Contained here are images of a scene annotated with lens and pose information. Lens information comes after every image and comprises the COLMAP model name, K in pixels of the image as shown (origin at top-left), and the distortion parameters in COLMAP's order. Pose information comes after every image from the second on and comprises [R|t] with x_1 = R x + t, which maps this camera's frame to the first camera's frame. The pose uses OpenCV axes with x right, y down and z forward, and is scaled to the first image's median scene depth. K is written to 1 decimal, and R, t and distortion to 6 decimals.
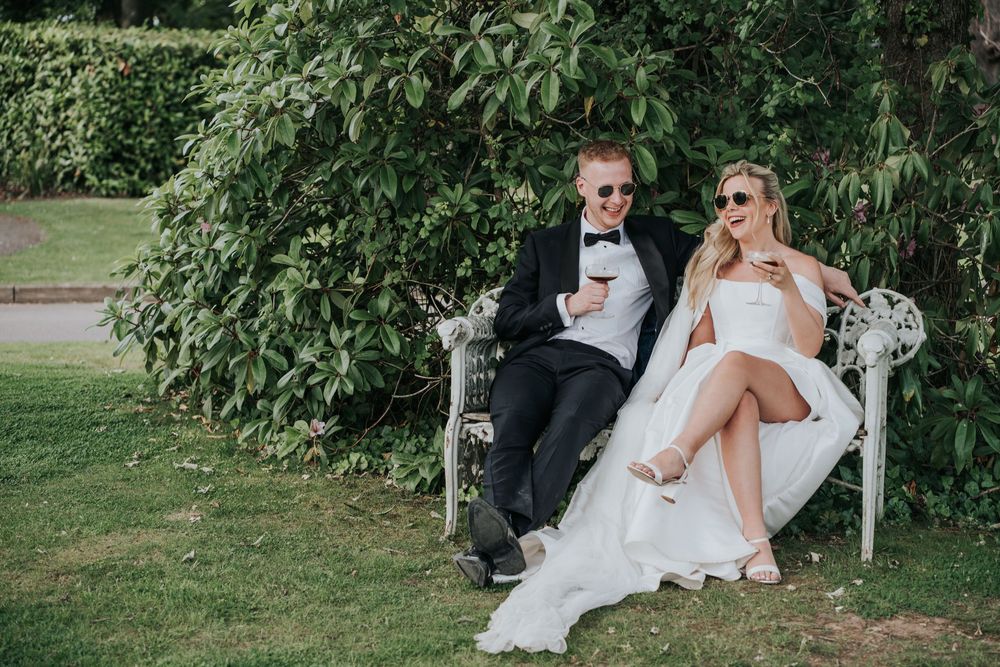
lens RADIAL K [[2374.6, 0, 500.0], [0, 2374.6, 333.5], [0, 0, 1]] dist [0.225511, -4.390049]
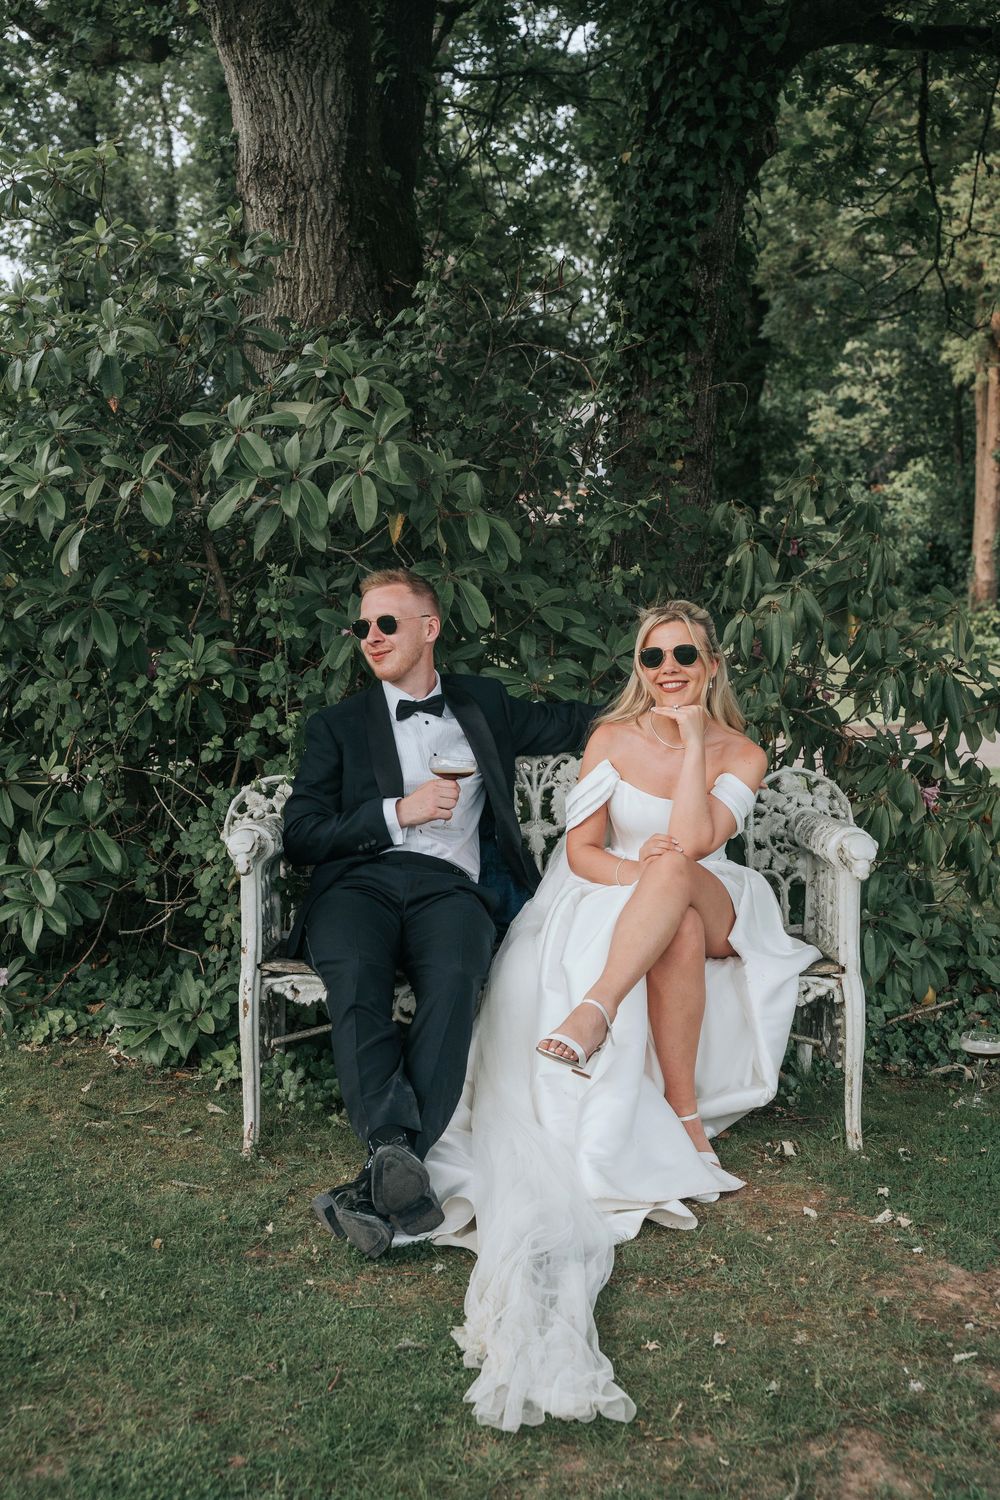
lens RADIAL K [[1972.1, 0, 500.0], [0, 1972.1, 750.0], [0, 0, 1]] dist [0.078534, -0.000437]
pose [[0.958249, -0.023752, 0.284947, -0.105913], [0.026738, 0.999621, -0.006591, -0.021749], [-0.284683, 0.013935, 0.958521, 0.404694]]
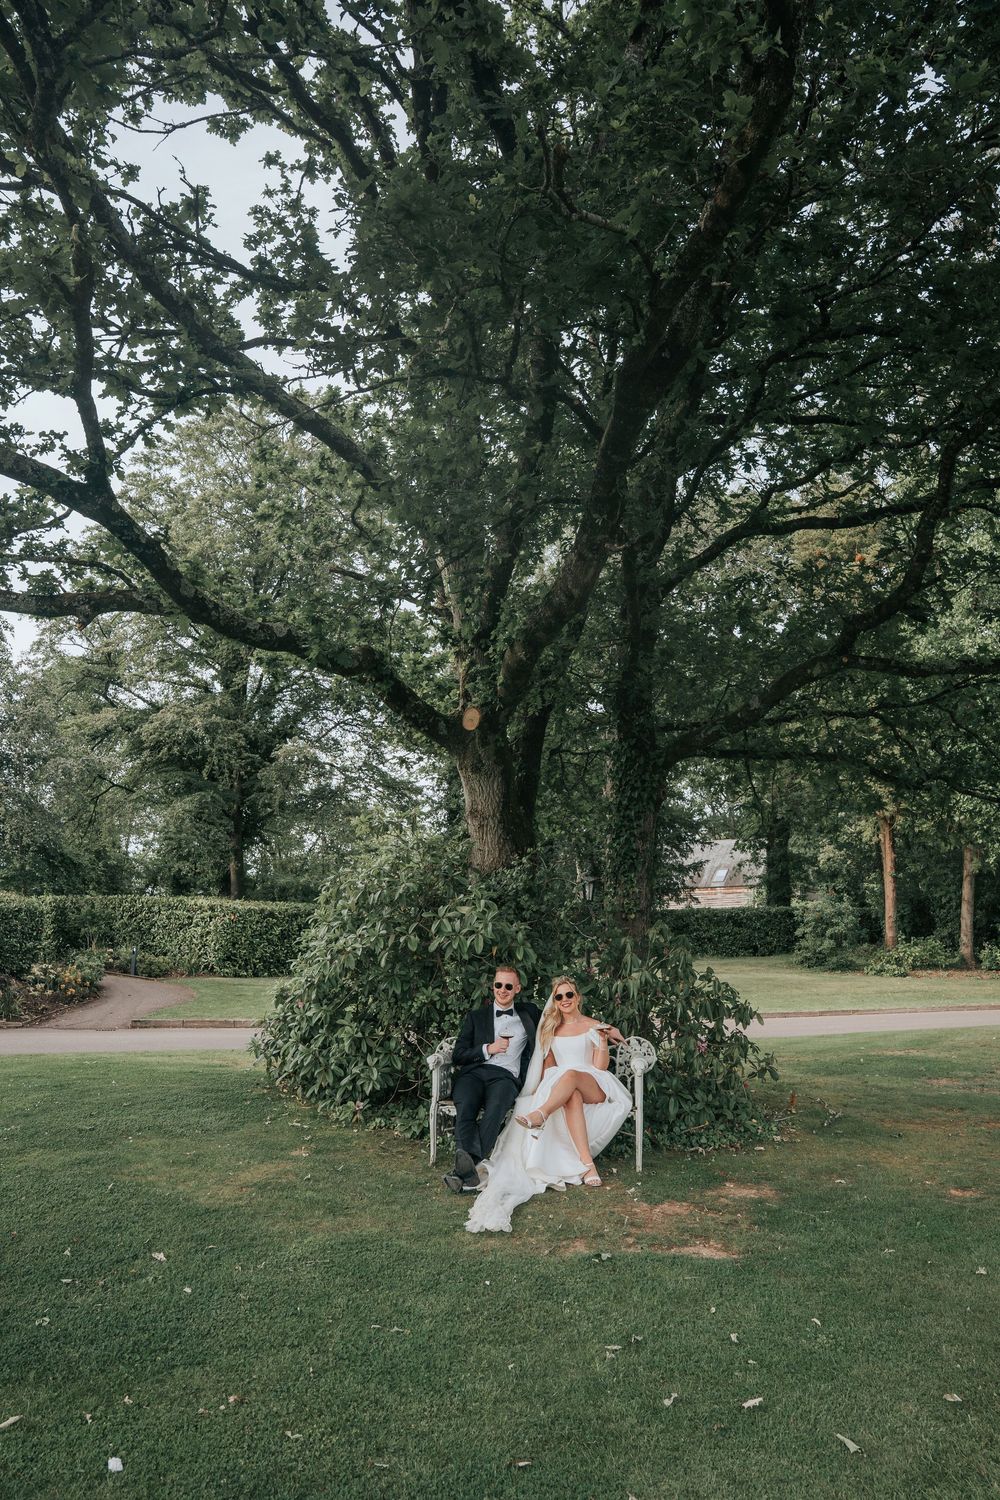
lens RADIAL K [[1034.1, 0, 500.0], [0, 1034.1, 750.0], [0, 0, 1]] dist [-0.176475, 0.110361]
pose [[0.993759, 0.019435, 0.109841, -0.061212], [0.010635, 0.963711, -0.266737, -0.023149], [-0.111039, 0.266241, 0.957490, 0.075245]]
